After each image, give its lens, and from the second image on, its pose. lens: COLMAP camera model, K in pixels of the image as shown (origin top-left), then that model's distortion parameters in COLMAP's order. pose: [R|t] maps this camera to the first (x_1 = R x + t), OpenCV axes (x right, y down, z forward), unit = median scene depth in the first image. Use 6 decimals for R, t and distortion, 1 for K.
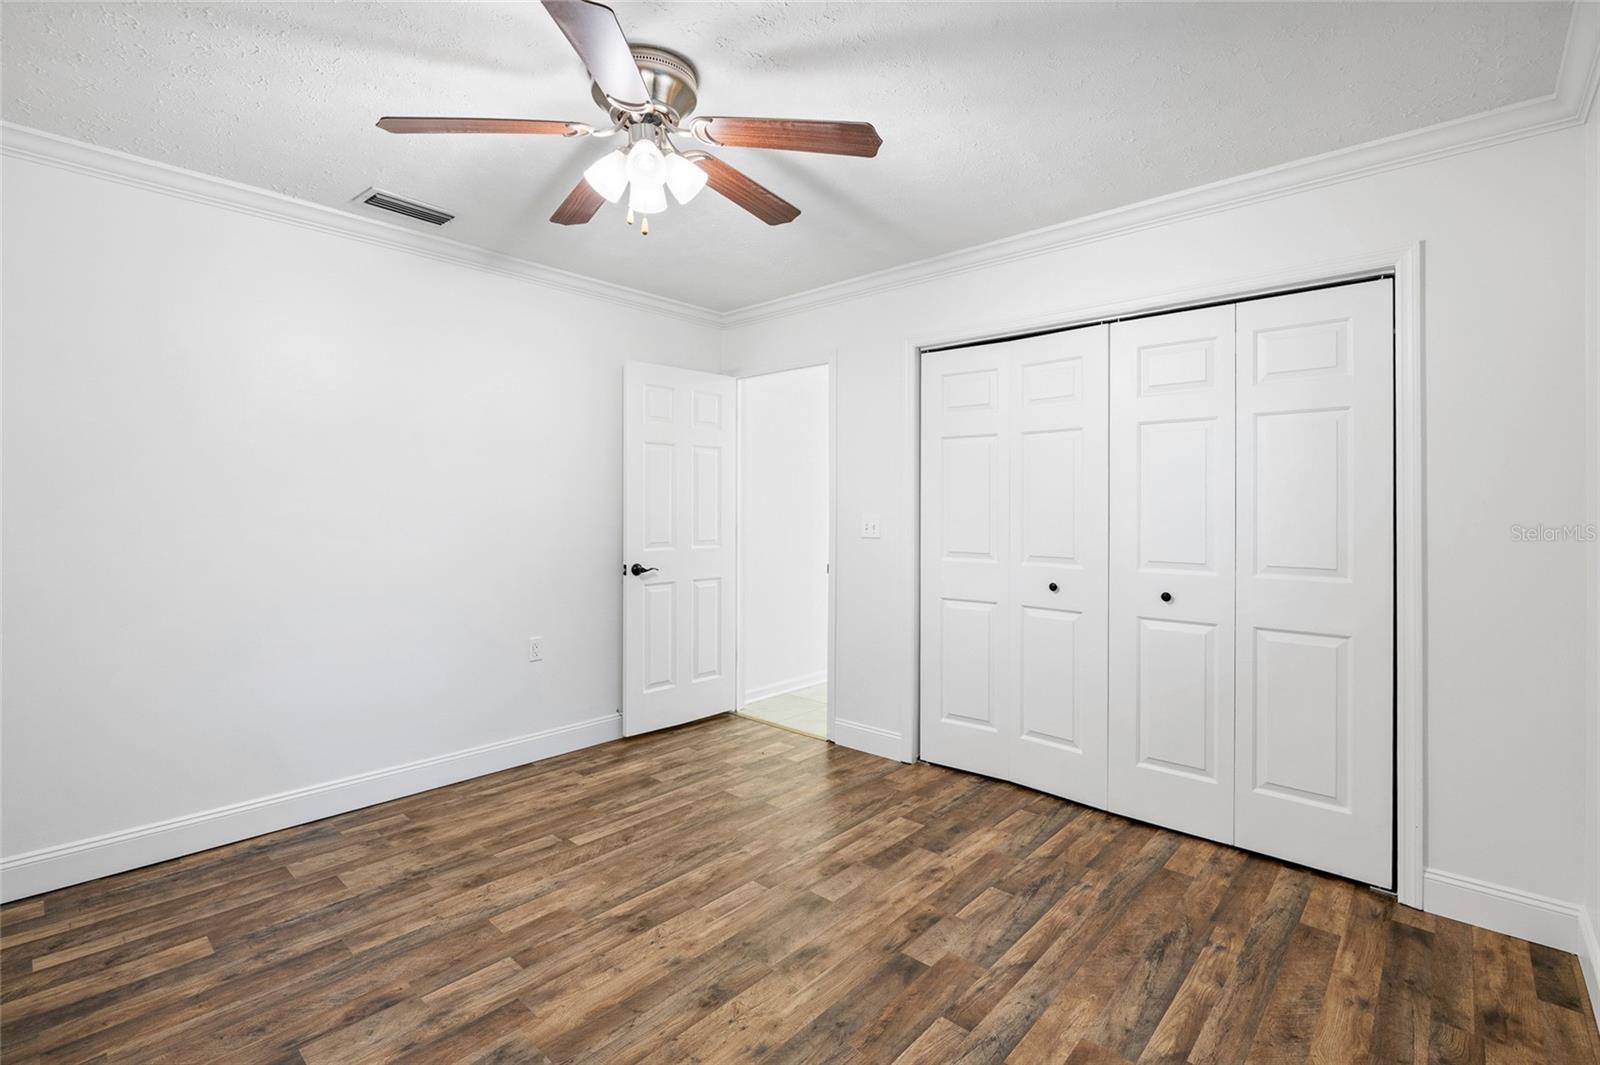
lens RADIAL K [[732.3, 0, 802.4], [0, 732.3, 514.2], [0, 0, 1]] dist [-0.002440, 0.000597]
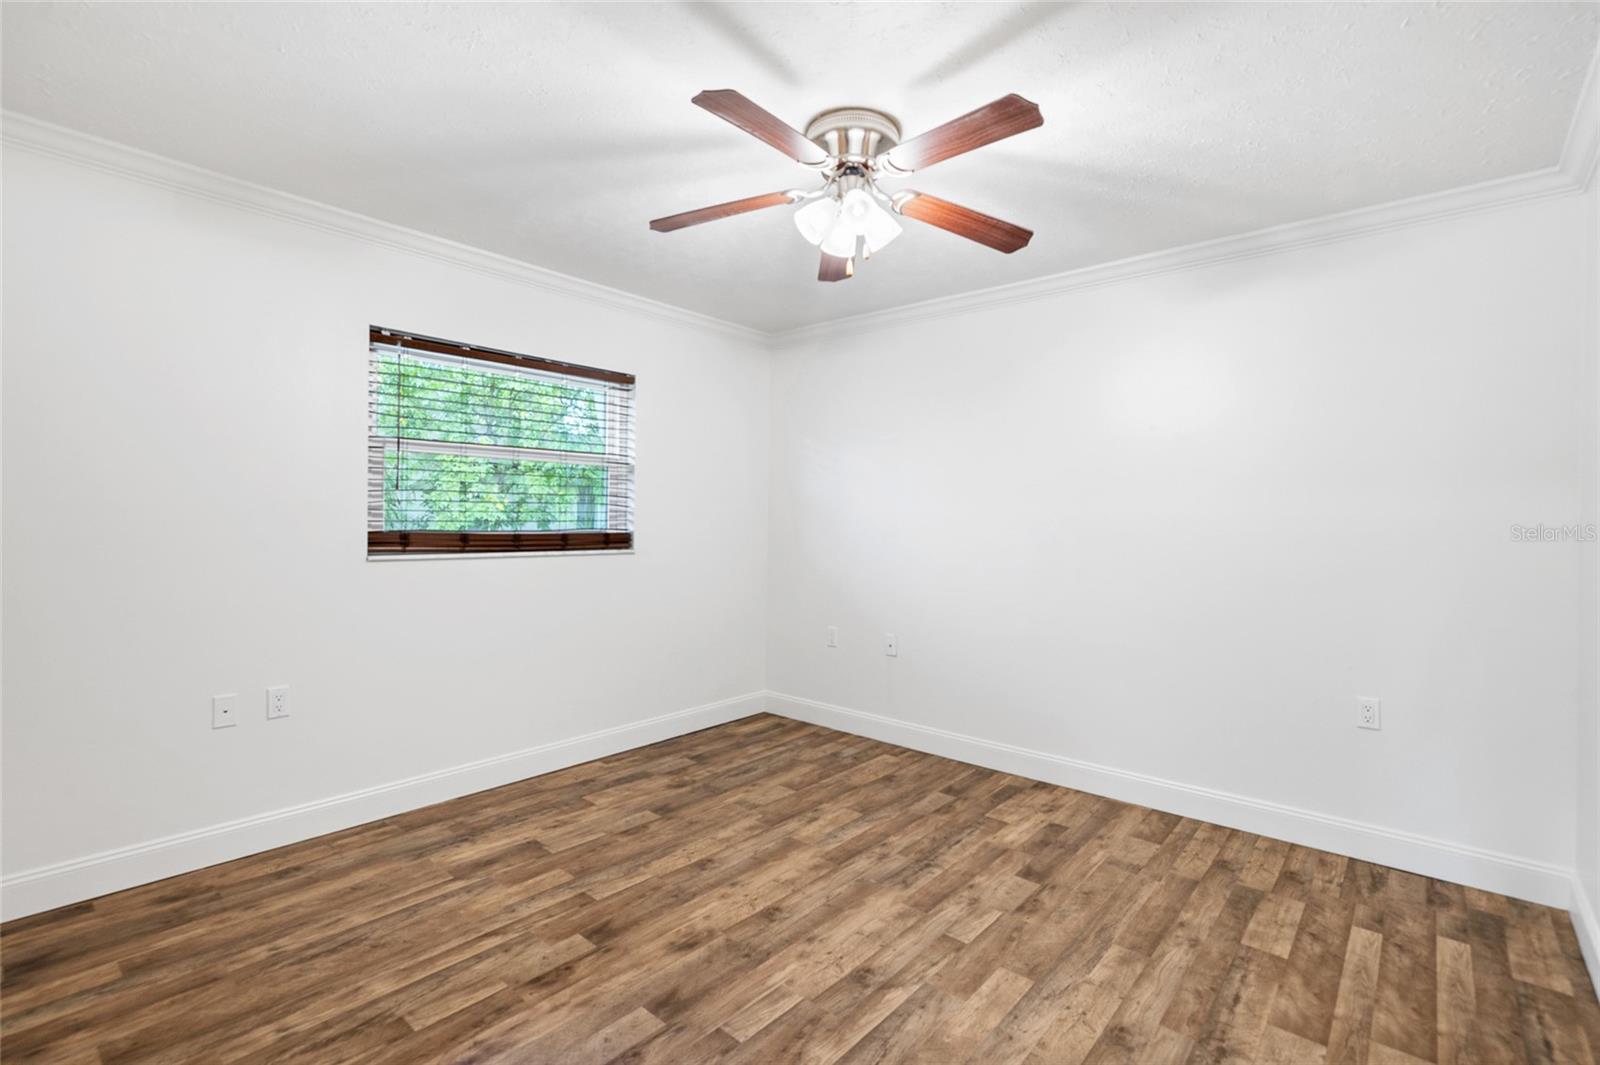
lens RADIAL K [[714.7, 0, 796.0], [0, 714.7, 522.8], [0, 0, 1]] dist [-0.007850, 0.000684]
pose [[-0.999635, -0.019390, -0.018808, -0.114948], [-0.019625, 0.999731, 0.012388, -0.018766], [0.018563, 0.012753, -0.999746, 1.983888]]
